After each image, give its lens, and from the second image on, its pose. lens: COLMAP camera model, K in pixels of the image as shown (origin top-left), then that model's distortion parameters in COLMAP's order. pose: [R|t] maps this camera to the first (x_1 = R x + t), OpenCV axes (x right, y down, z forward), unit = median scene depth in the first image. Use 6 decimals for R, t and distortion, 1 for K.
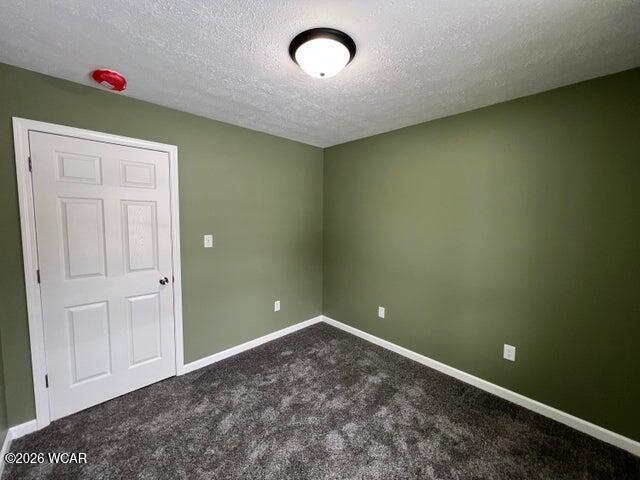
lens RADIAL K [[255.8, 0, 319.5], [0, 255.8, 237.3], [0, 0, 1]] dist [-0.000484, 0.000225]
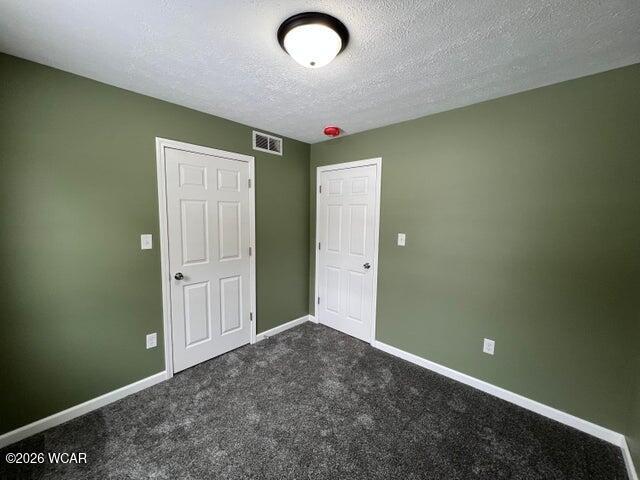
lens RADIAL K [[255.8, 0, 319.0], [0, 255.8, 237.4], [0, 0, 1]] dist [-0.000484, 0.000225]
pose [[0.063297, 0.078091, -0.994935, 0.761086], [-0.093591, 0.993005, 0.071985, -0.048827], [0.993597, 0.088561, 0.070162, 0.766945]]
